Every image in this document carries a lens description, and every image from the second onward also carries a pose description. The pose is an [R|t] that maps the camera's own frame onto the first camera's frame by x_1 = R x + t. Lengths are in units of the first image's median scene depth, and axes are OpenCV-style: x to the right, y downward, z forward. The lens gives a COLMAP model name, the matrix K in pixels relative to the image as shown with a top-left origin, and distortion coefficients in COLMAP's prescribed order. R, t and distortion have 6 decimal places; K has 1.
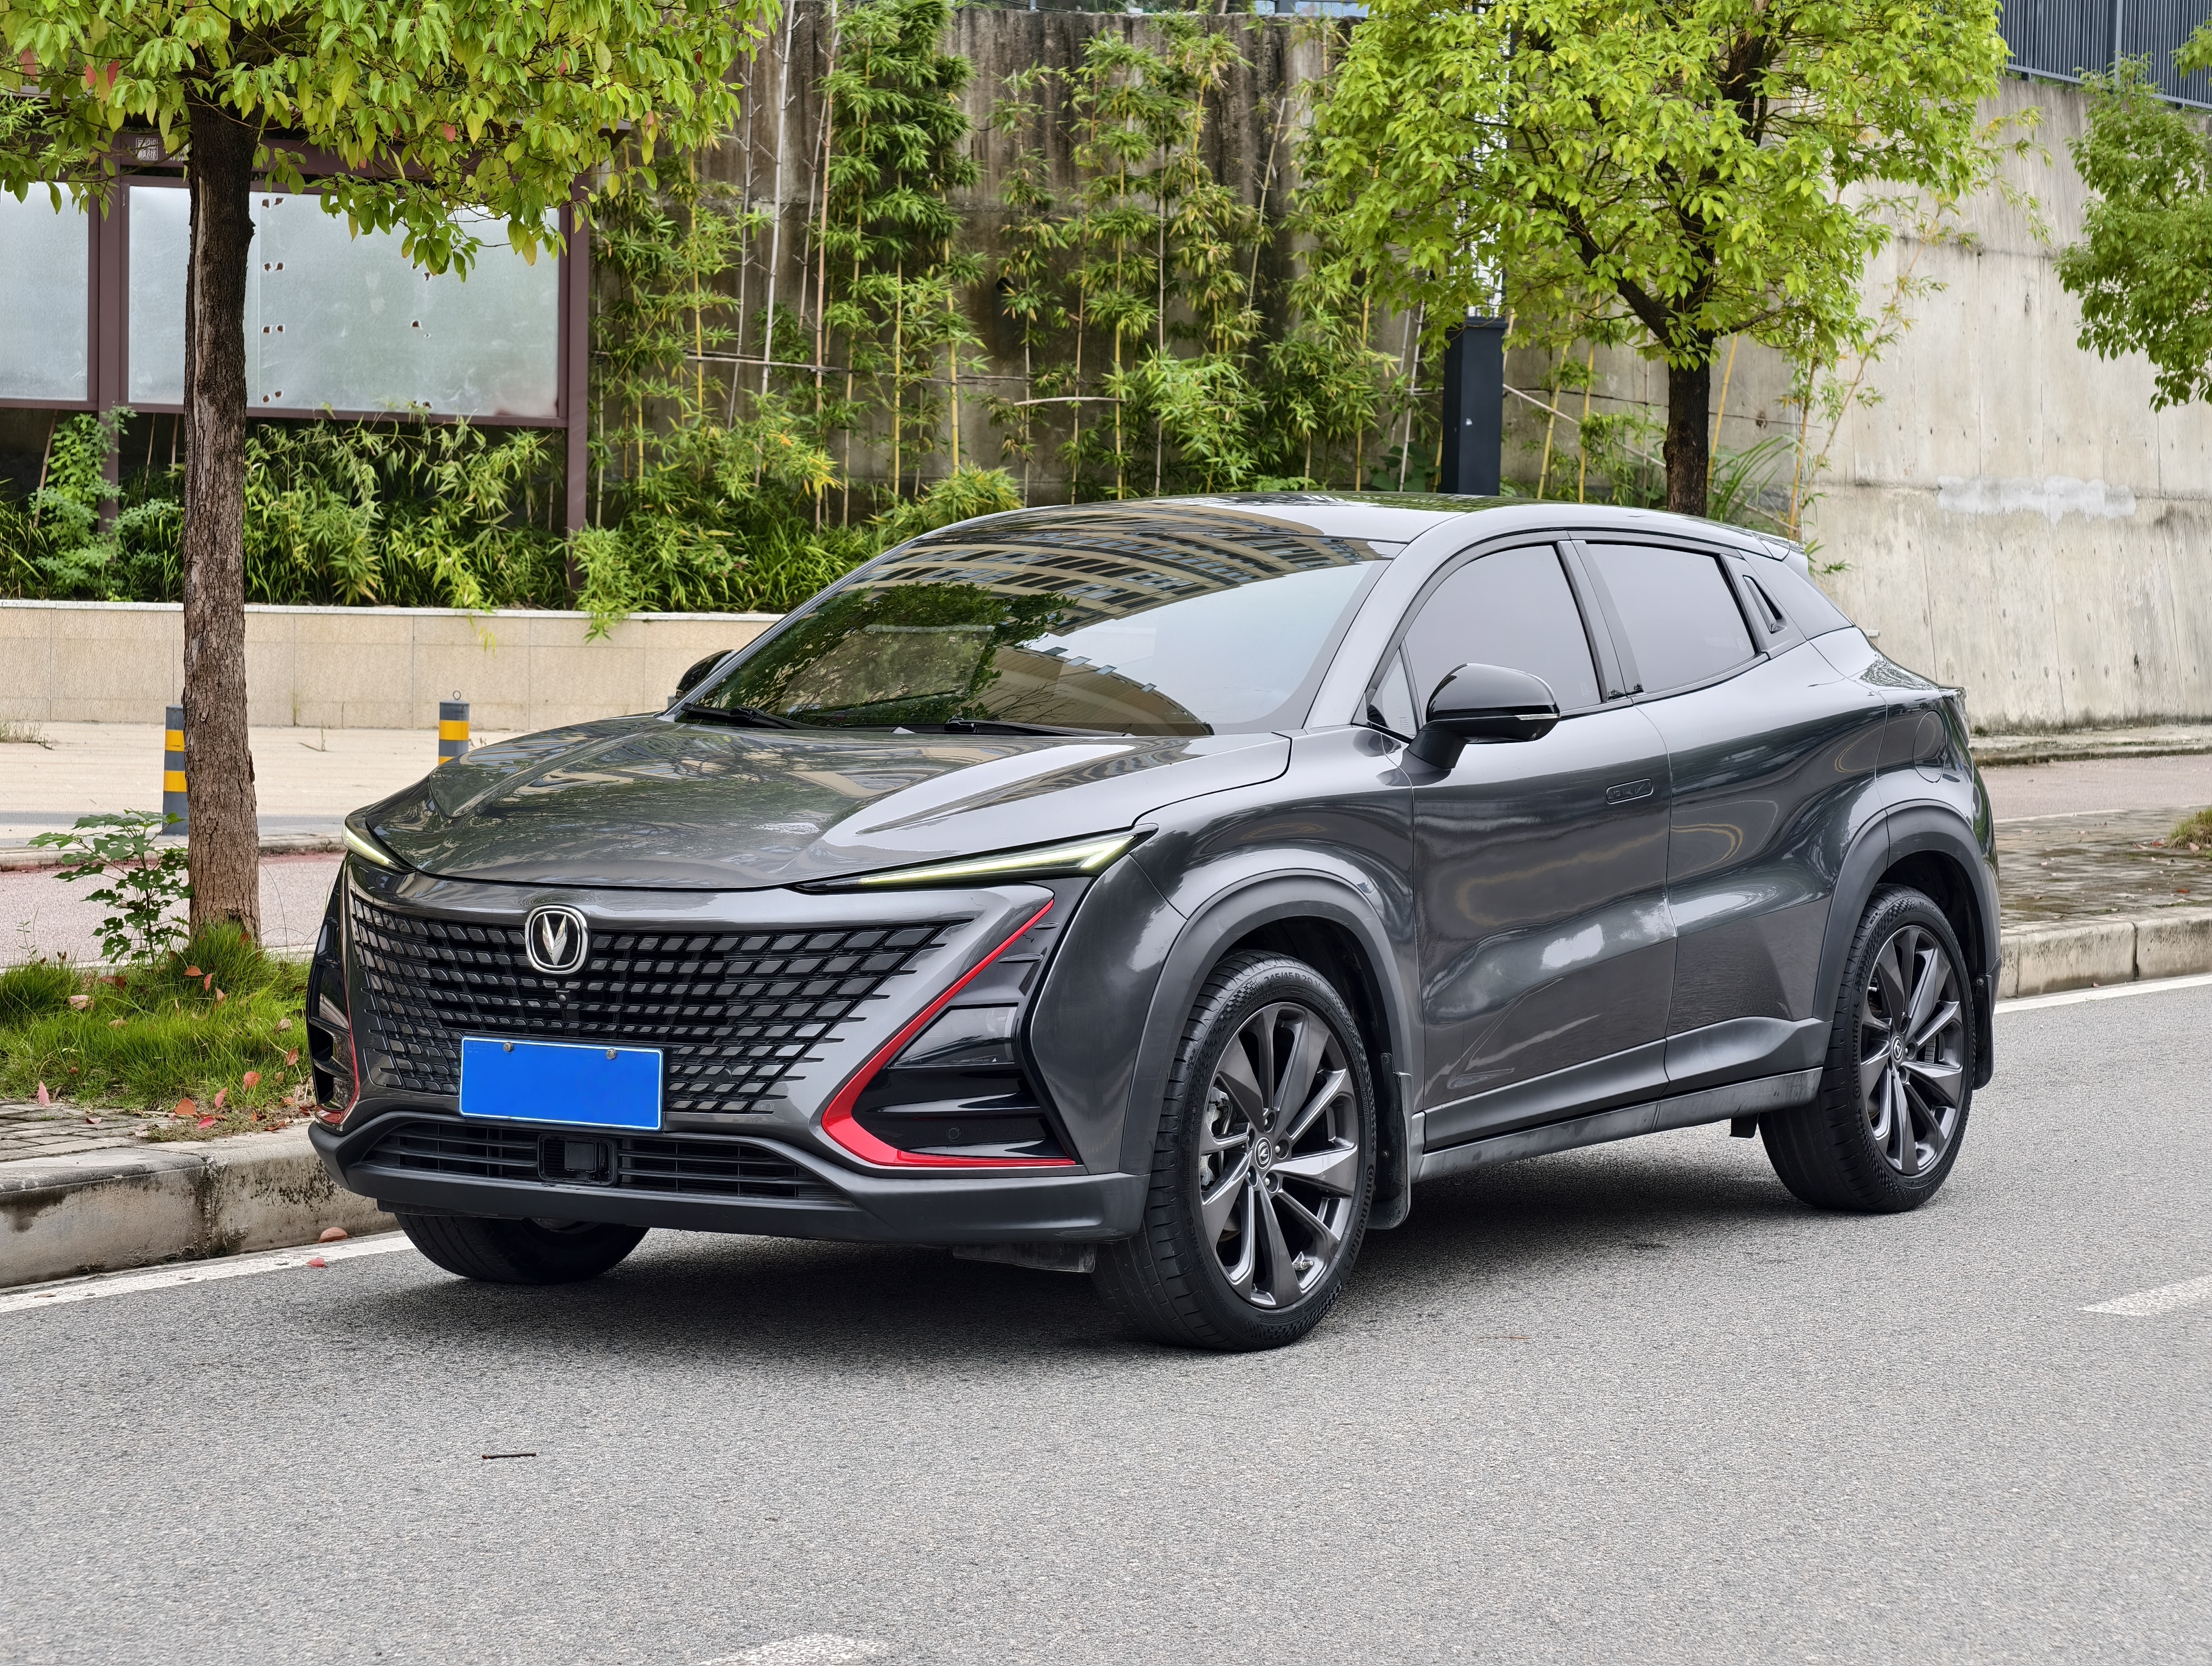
lens RADIAL K [[5481.4, 0, 1106.1], [0, 5481.4, 831.4], [0, 0, 1]] dist [0.363827, 0.000000]
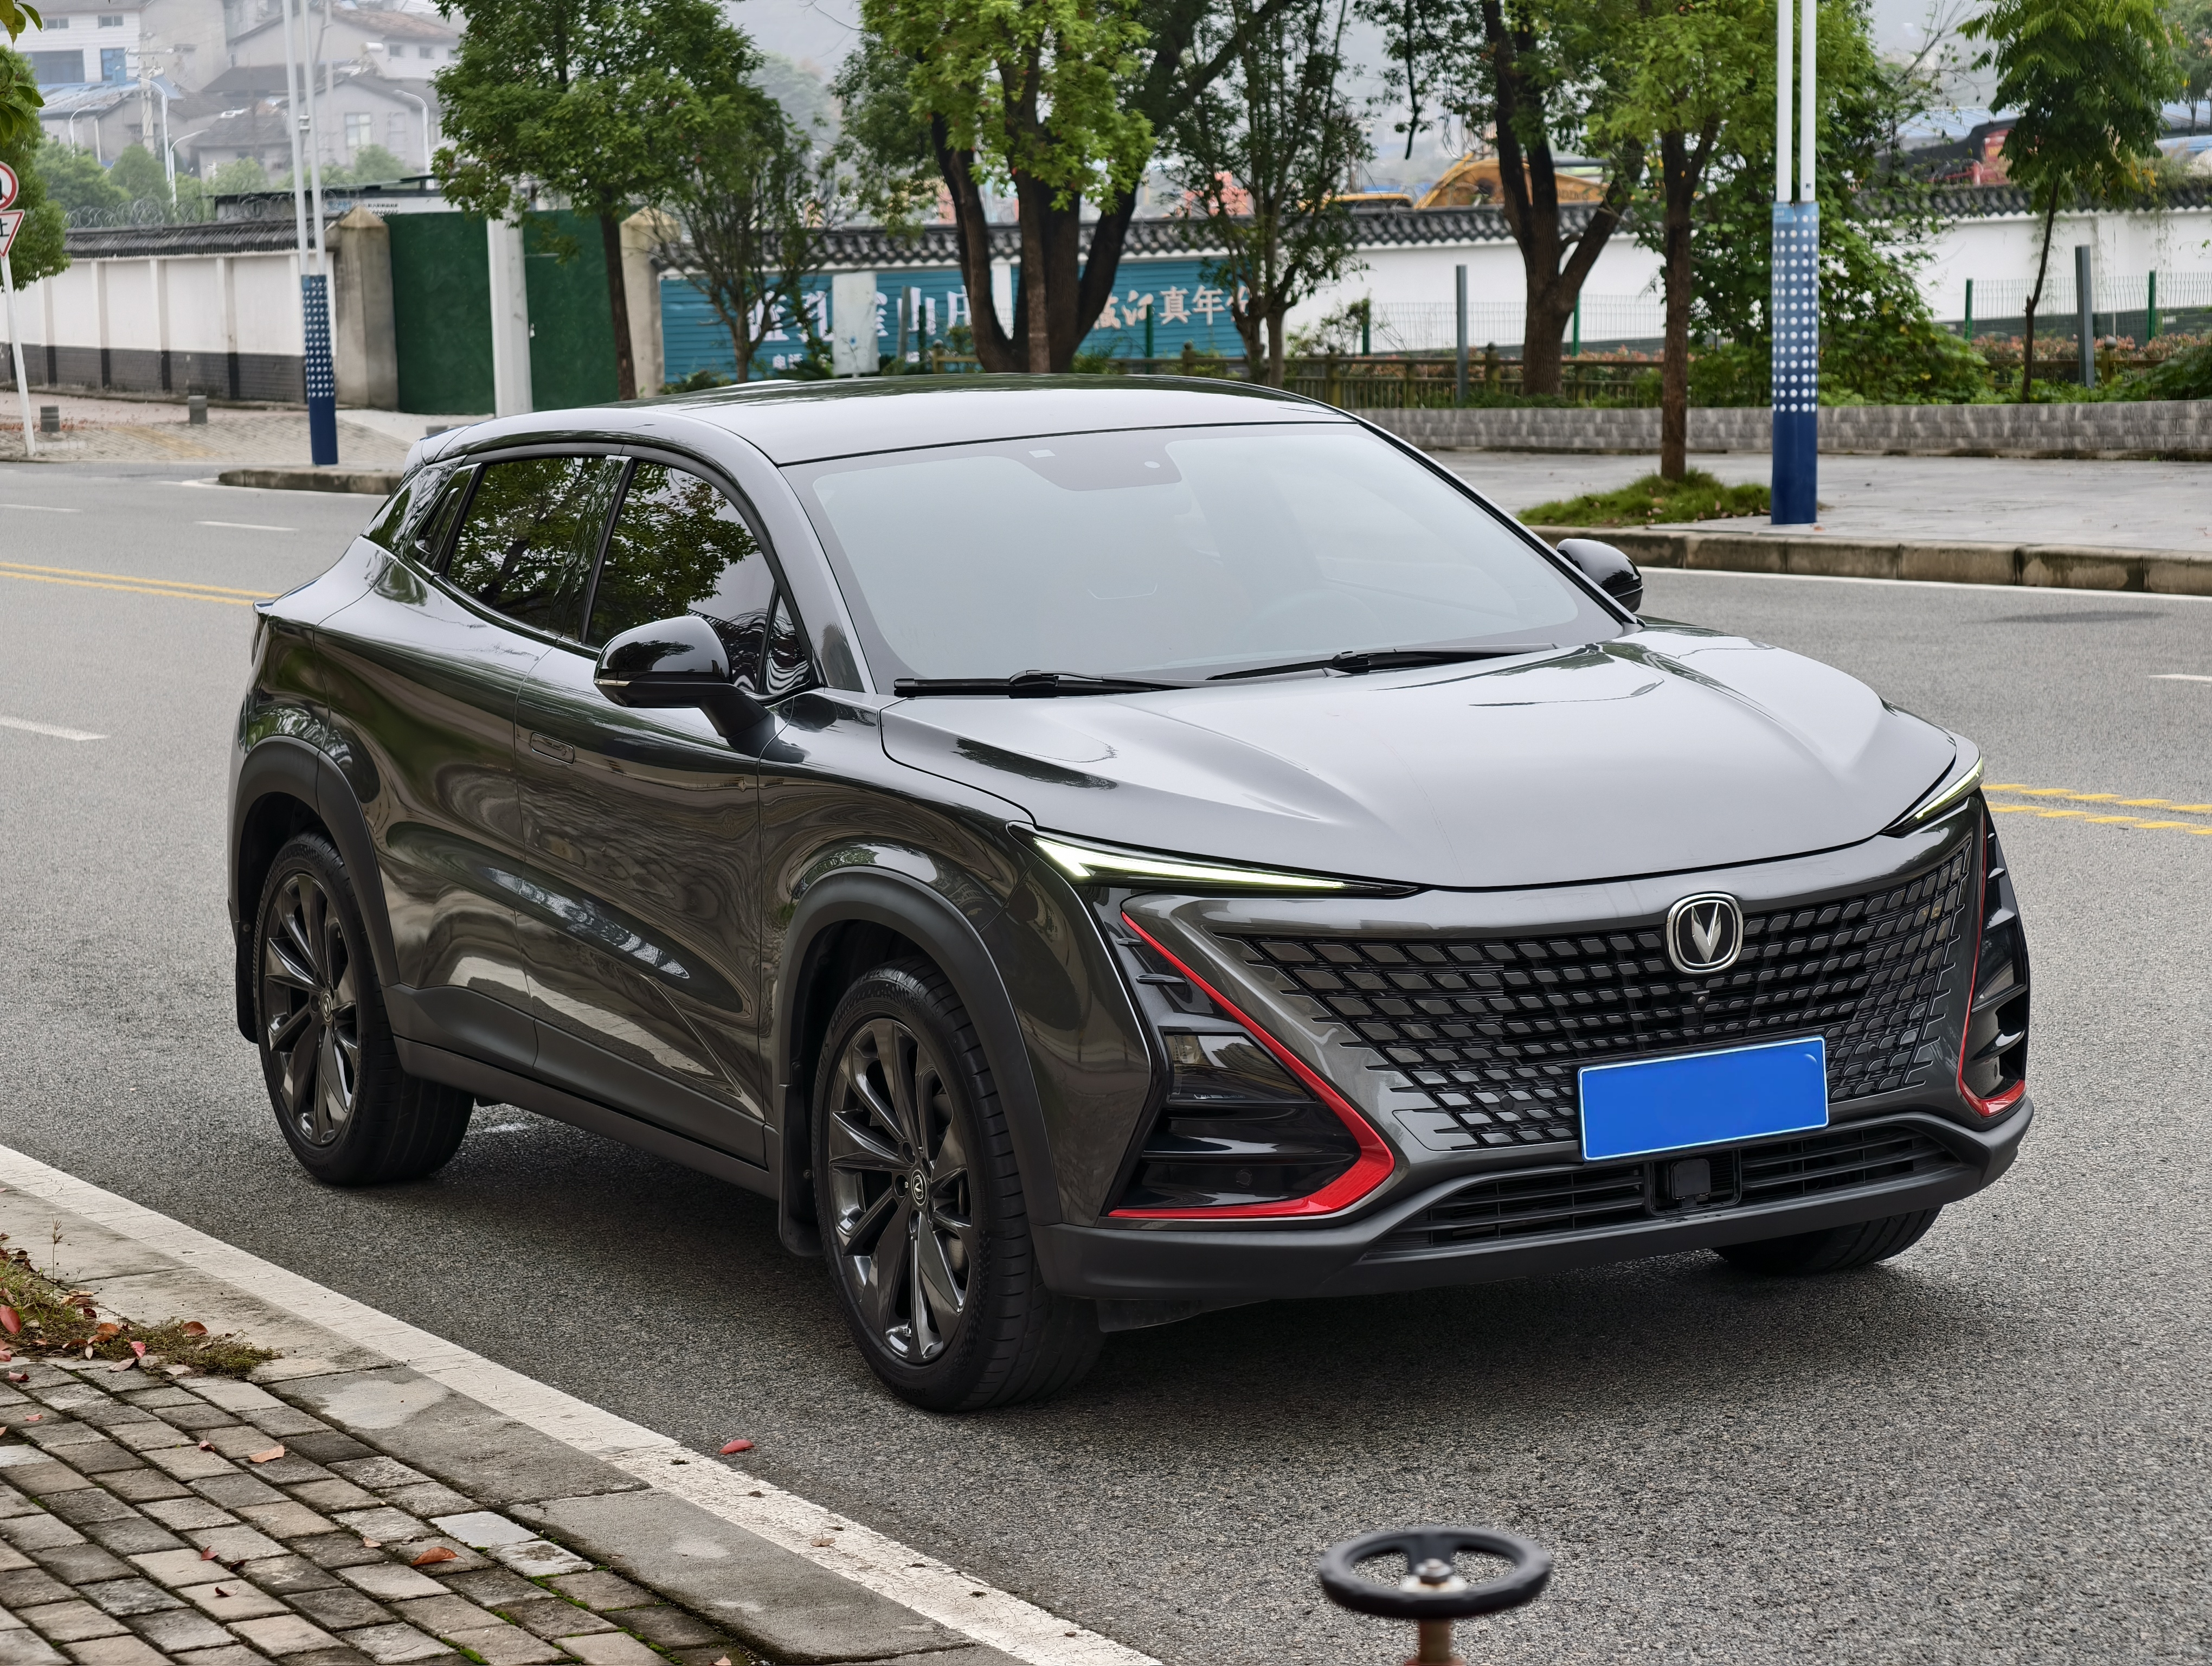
lens RADIAL K [[5481.4, 0, 1105.3], [0, 5481.4, 835.2], [0, 0, 1]] dist [0.363827, 0.000000]
pose [[0.483275, -0.129928, 0.865774, -0.896114], [0.097306, 0.990770, 0.094370, -0.086670], [-0.870044, 0.038638, 0.491457, 0.661382]]
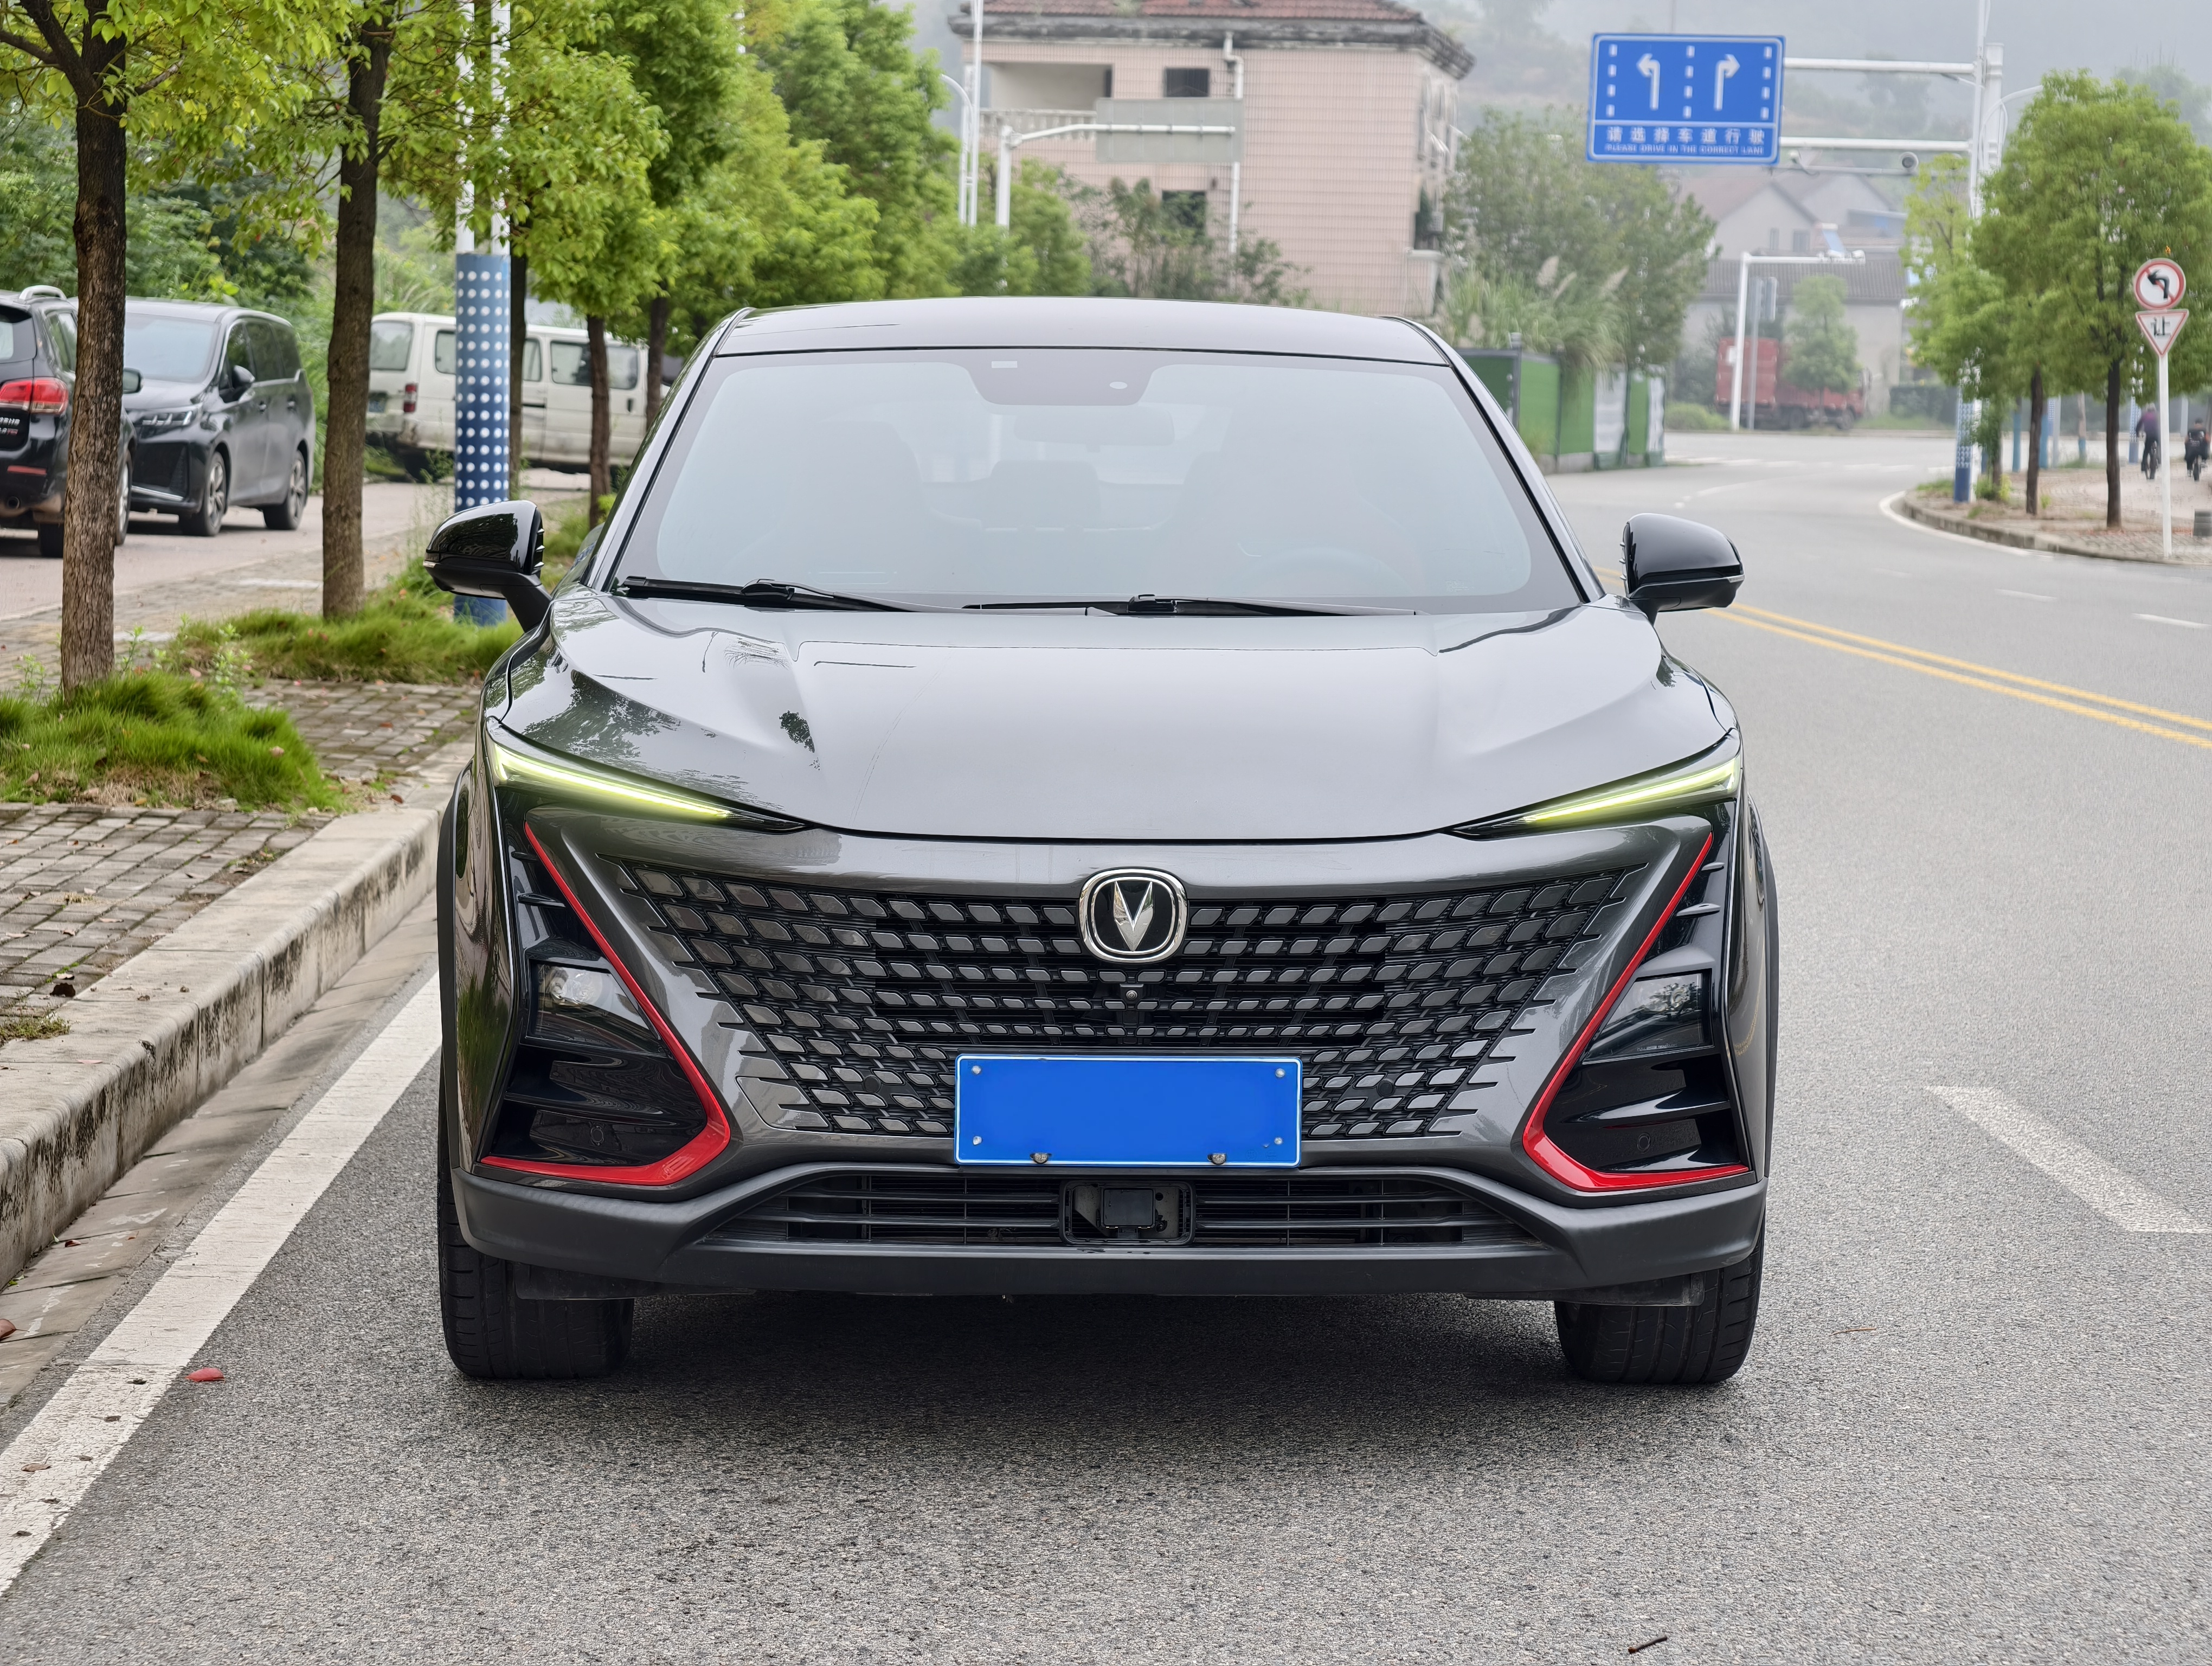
lens RADIAL K [[5481.4, 0, 1107.1], [0, 5481.4, 833.5], [0, 0, 1]] dist [0.363827, 0.000000]
pose [[0.815440, -0.042177, 0.577303, -0.526375], [0.020745, 0.998831, 0.043672, -0.023302], [-0.578469, -0.023636, 0.815362, 0.410750]]
